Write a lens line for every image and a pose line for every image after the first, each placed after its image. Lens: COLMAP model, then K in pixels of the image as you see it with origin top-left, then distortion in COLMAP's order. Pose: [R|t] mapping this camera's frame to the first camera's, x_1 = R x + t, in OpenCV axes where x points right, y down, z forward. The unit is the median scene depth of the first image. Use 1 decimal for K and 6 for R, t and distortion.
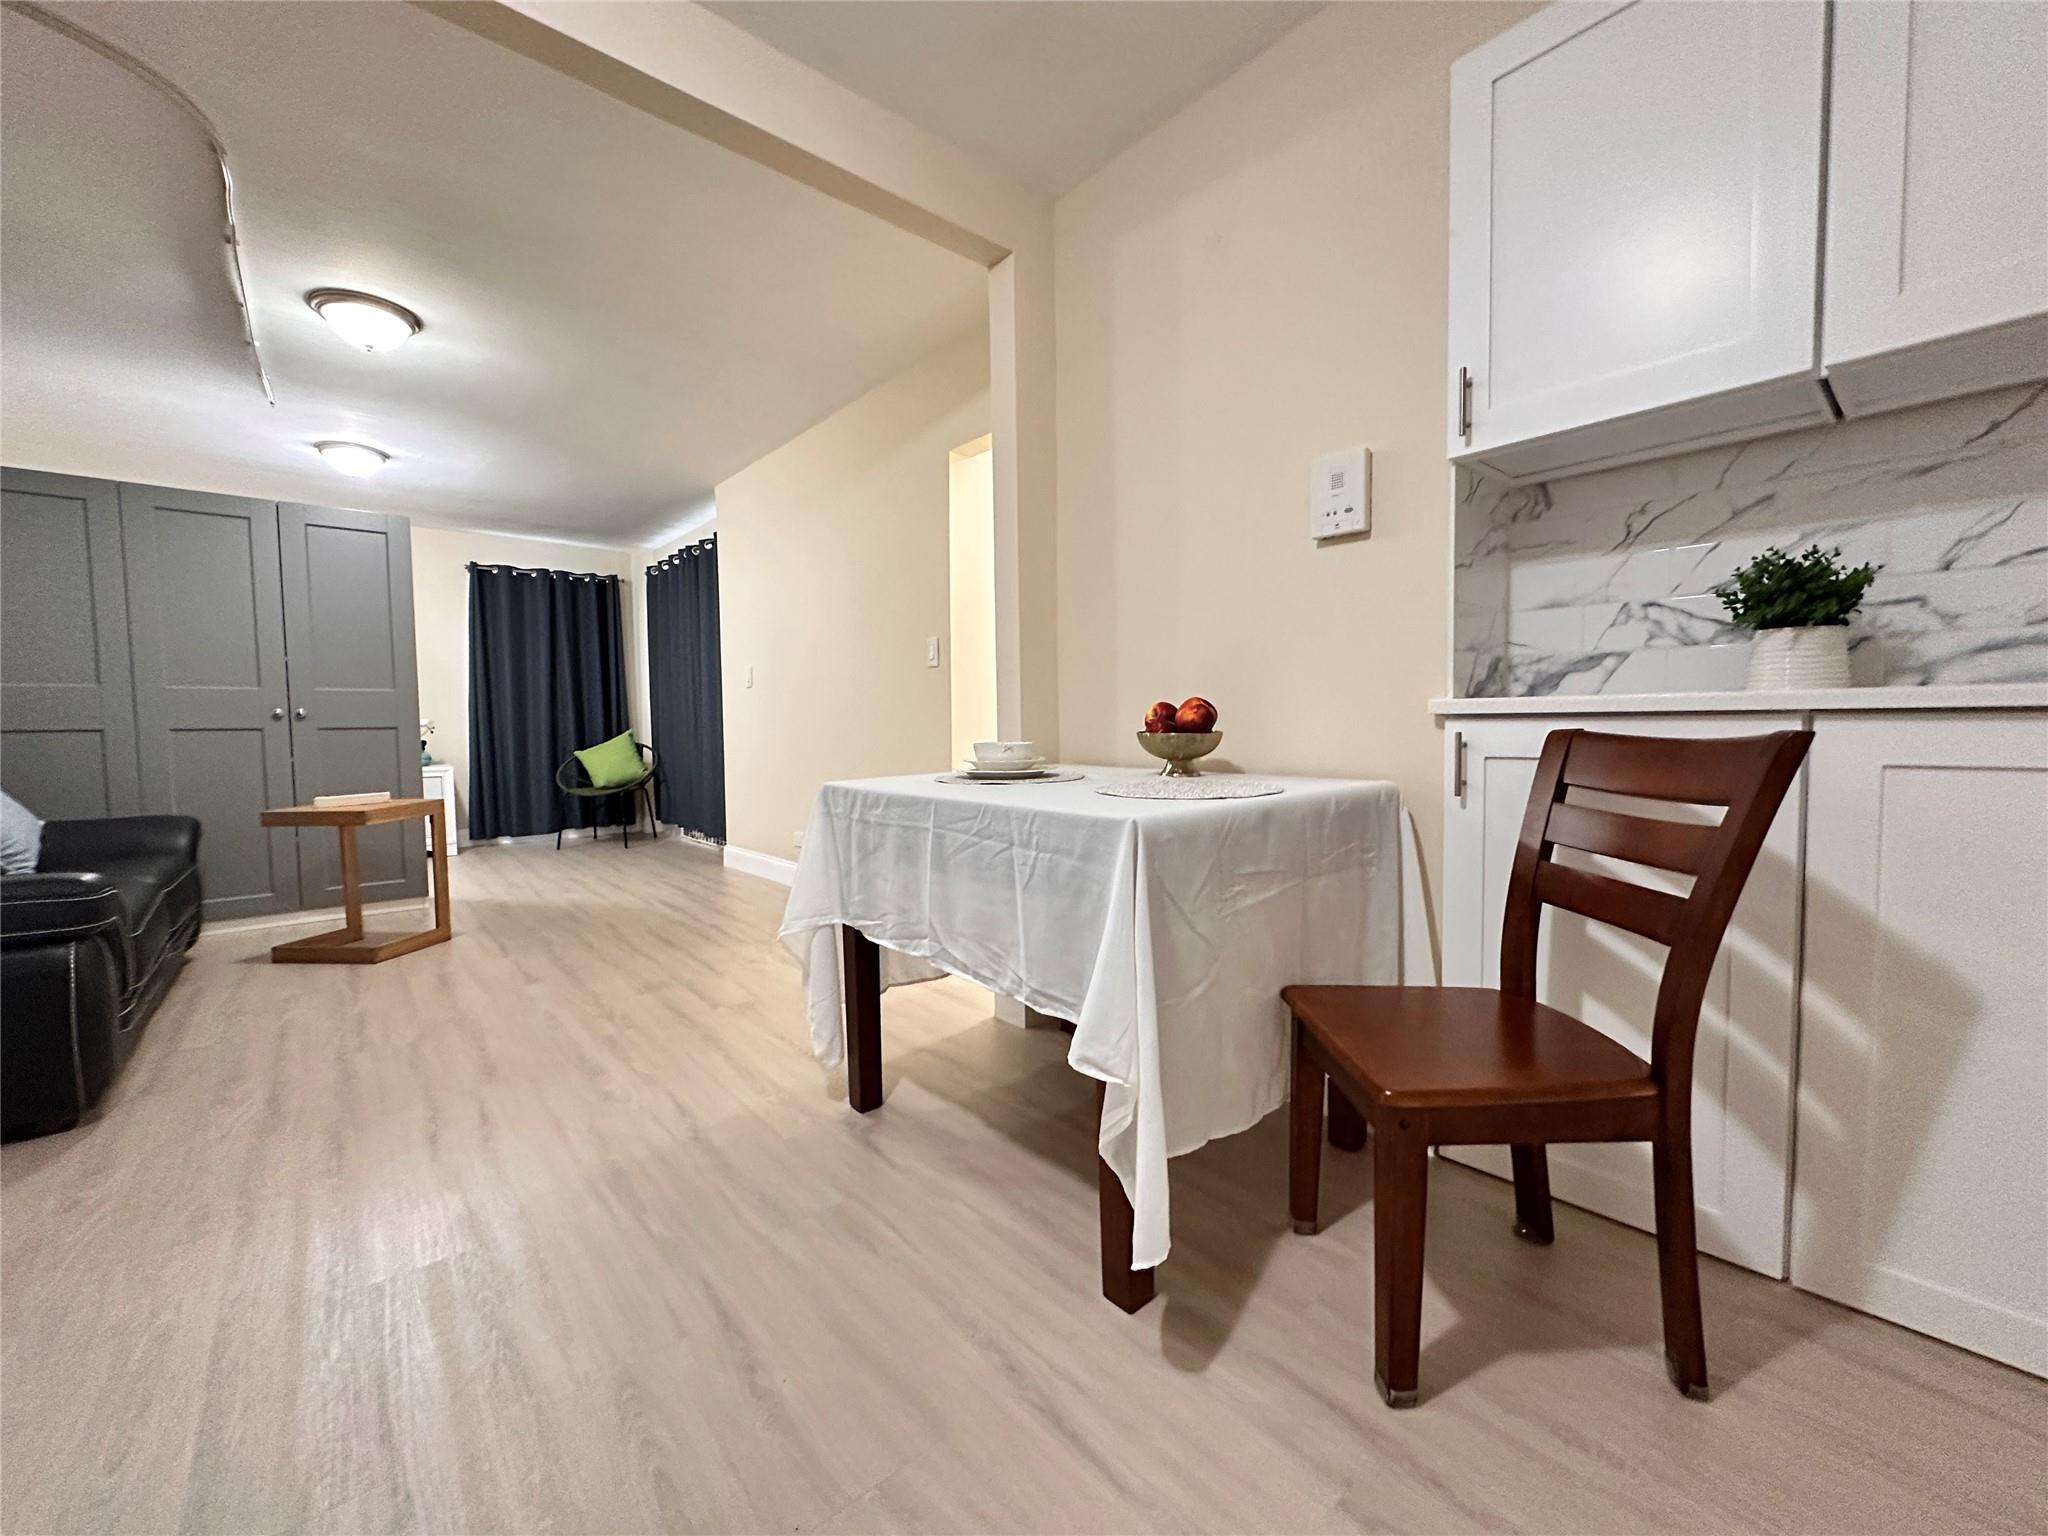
lens RADIAL K [[813.2, 0, 1022.8], [0, 813.2, 765.7], [0, 0, 1]] dist [-0.001397, -0.000535]
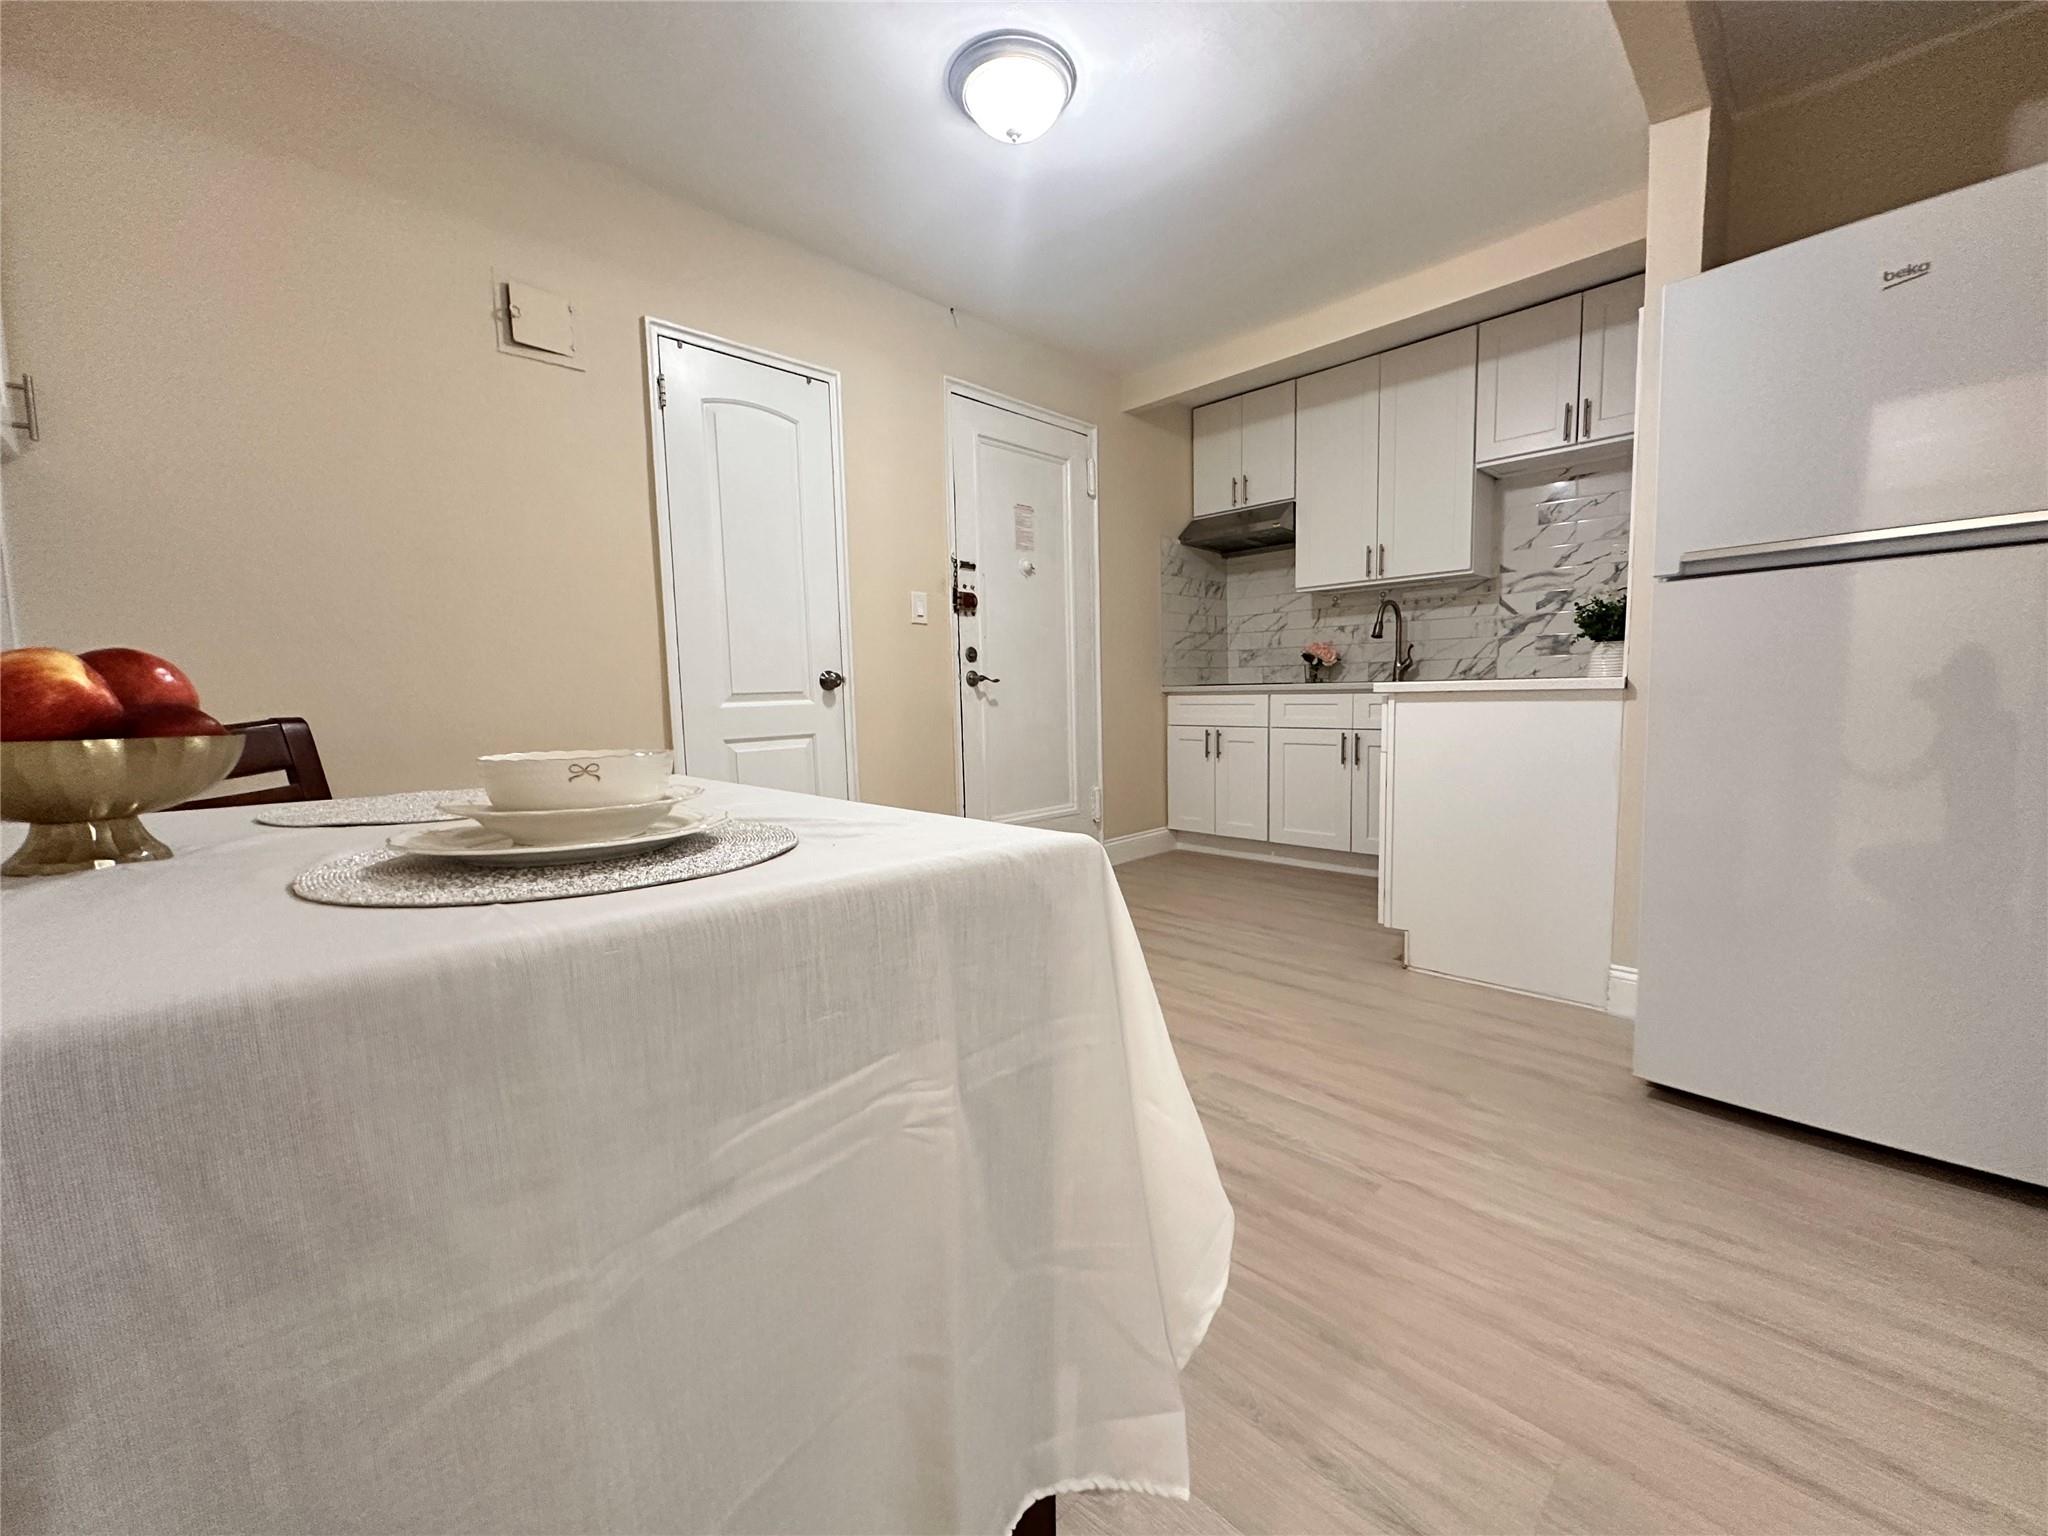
lens RADIAL K [[806.8, 0, 1019.5], [0, 806.8, 766.5], [0, 0, 1]] dist [-0.011033, 0.000426]
pose [[-0.997361, 0.039651, -0.060824, -0.241584], [0.030103, 0.988145, 0.150544, -0.098764], [0.066072, 0.148316, -0.986730, 1.798990]]
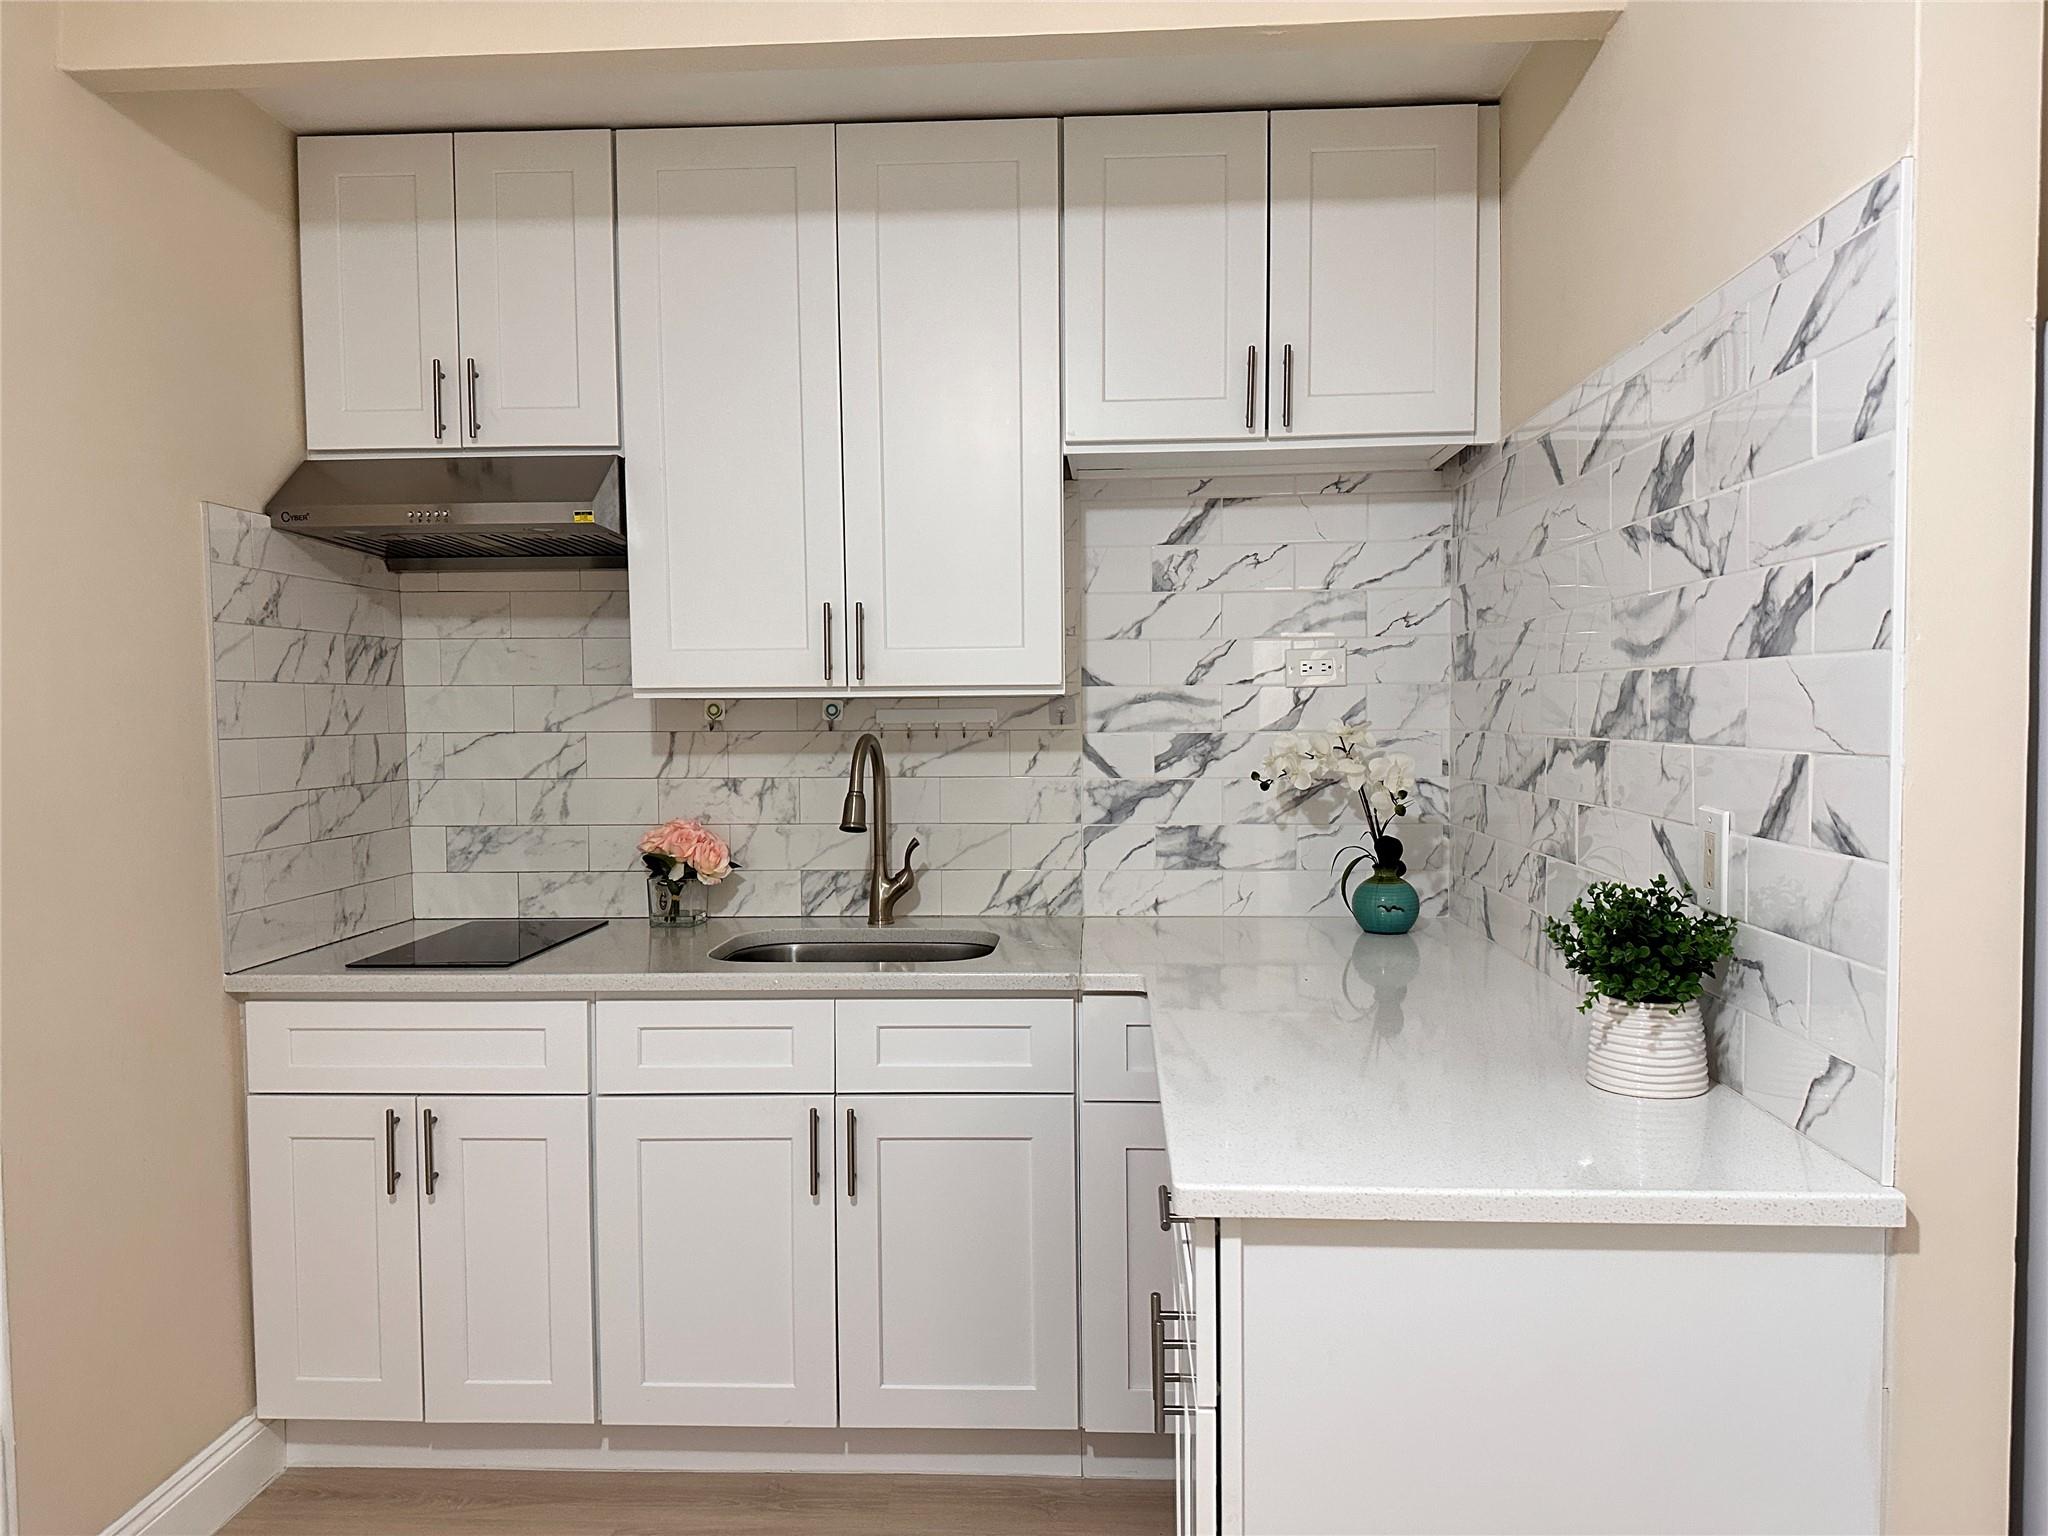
lens RADIAL K [[1439.6, 0, 1026.3], [0, 1439.6, 773.1], [0, 0, 1]] dist [0.143896, -0.213814]
pose [[-0.691684, 0.047044, -0.720666, -0.386668], [-0.023847, 0.995844, 0.087895, -0.334922], [0.721806, 0.077981, -0.687688, 0.654037]]
